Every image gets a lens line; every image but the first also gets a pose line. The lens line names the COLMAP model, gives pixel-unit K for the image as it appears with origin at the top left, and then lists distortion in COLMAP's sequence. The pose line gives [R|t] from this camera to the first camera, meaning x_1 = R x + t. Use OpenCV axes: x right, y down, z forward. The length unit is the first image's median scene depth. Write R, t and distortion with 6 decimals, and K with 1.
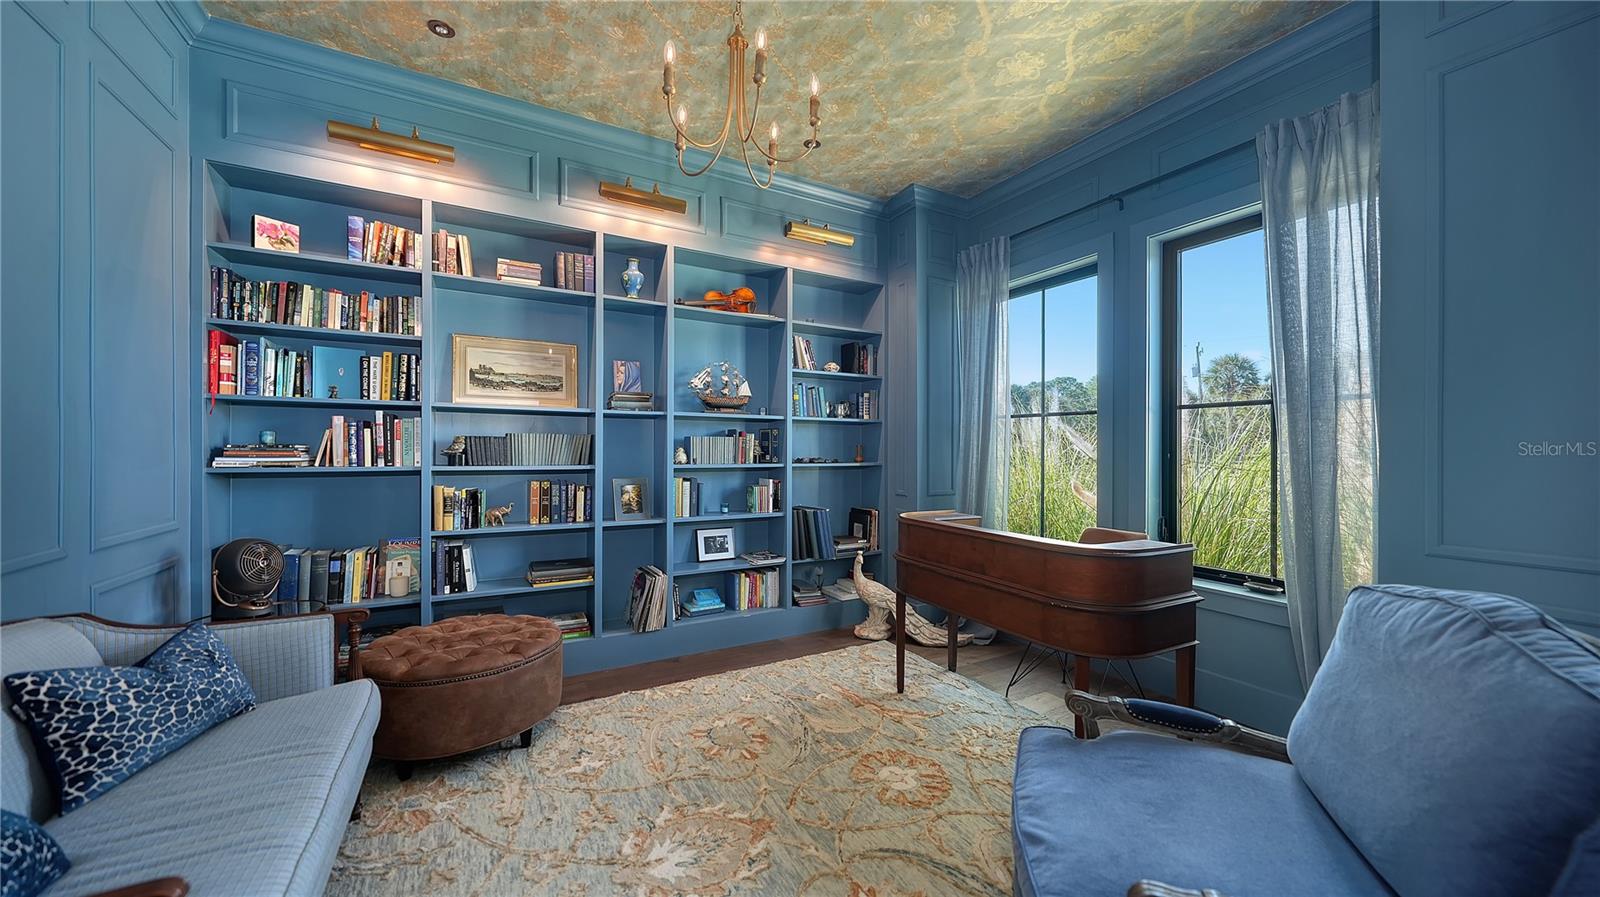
lens RADIAL K [[557.0, 0, 791.7], [0, 557.0, 446.5], [0, 0, 1]] dist [0.000066, 0.000106]
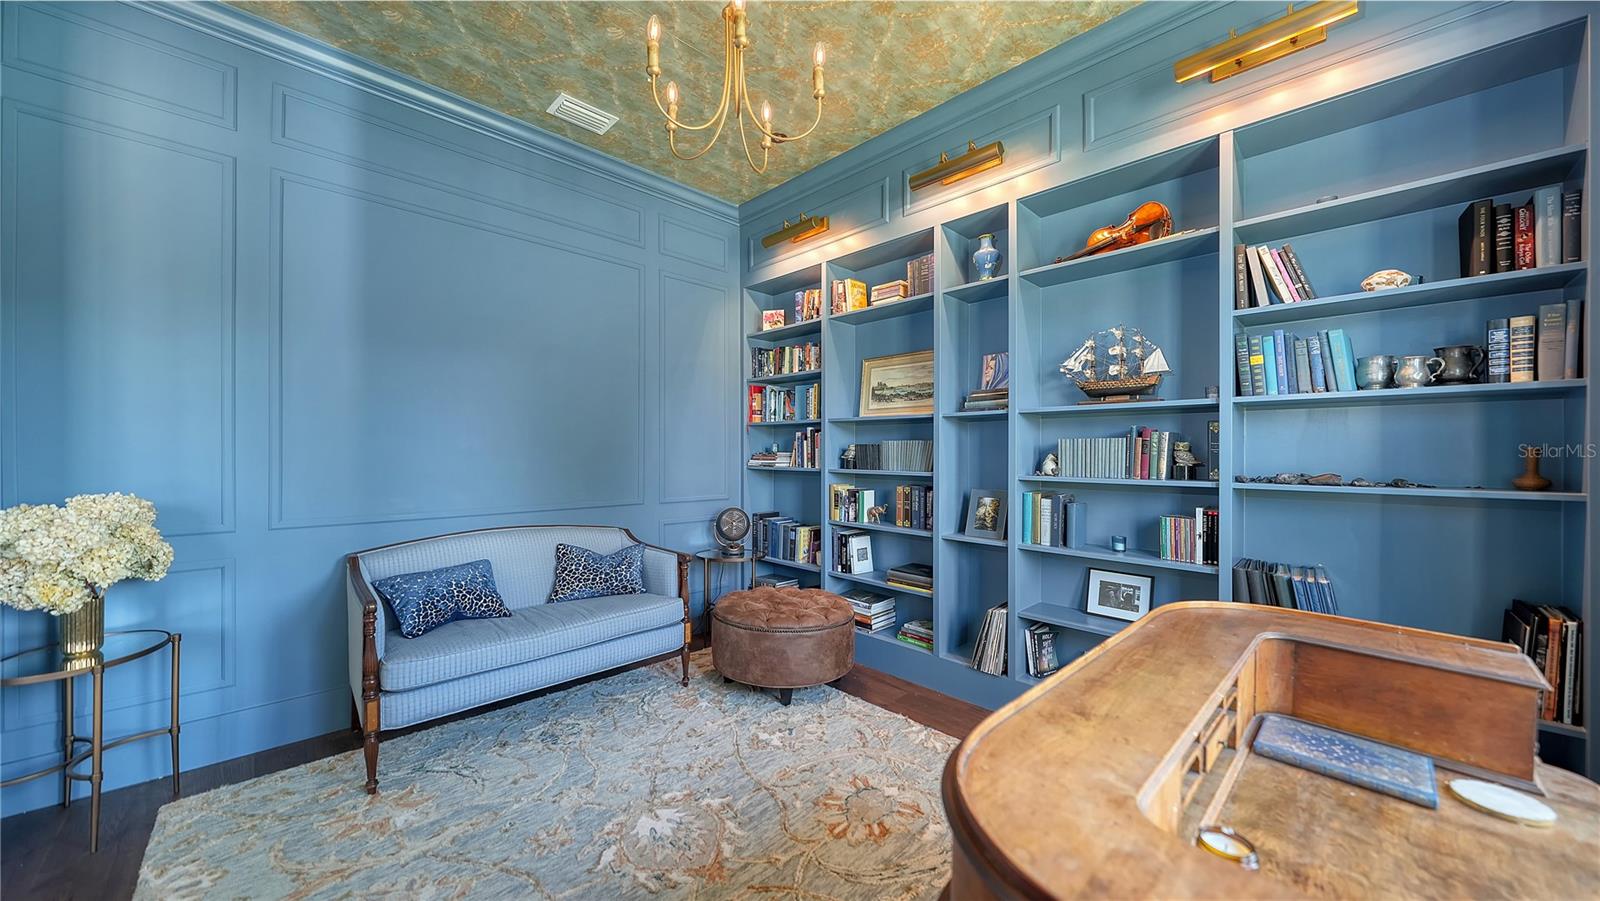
lens RADIAL K [[558.2, 0, 796.3], [0, 558.2, 454.4], [0, 0, 1]] dist [0.007550, -0.000136]
pose [[0.264672, -0.000085, -0.964338, 0.469724], [0.000358, 1.000000, 0.000011, 0.002534], [0.964338, -0.000349, 0.264672, 0.486980]]
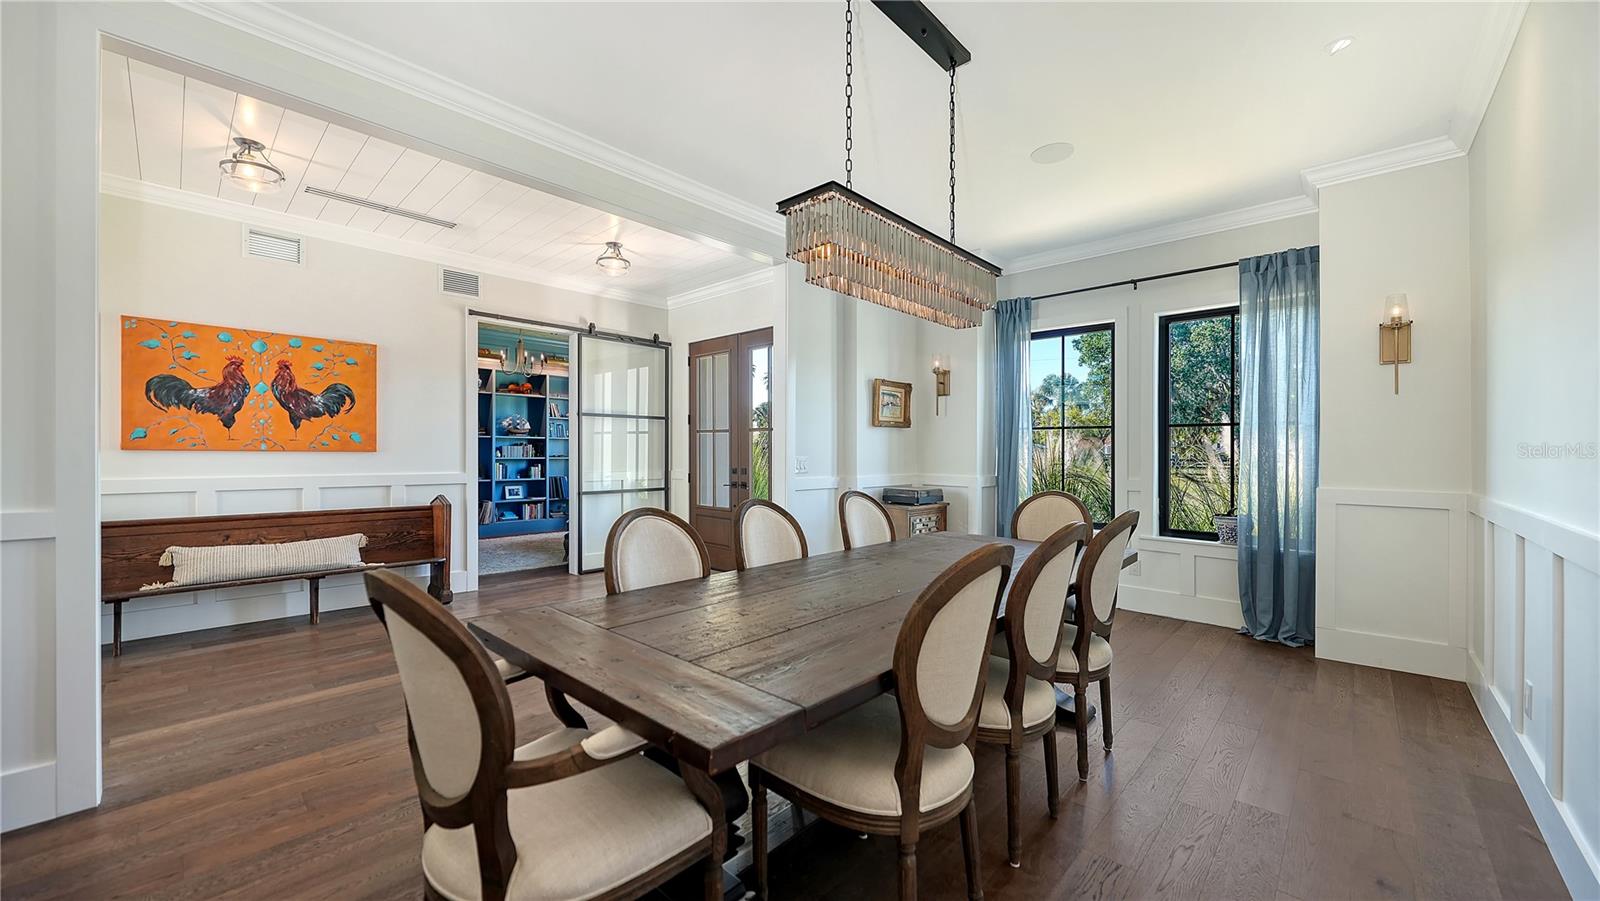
lens RADIAL K [[594.4, 0, 795.8], [0, 594.4, 452.0], [0, 0, 1]] dist [-0.000479, -0.000006]
pose [[0.950372, 0.000419, 0.311115, 0.234906], [-0.002095, 0.999985, 0.005052, -0.008446], [-0.311109, -0.005453, 0.950359, -1.924813]]
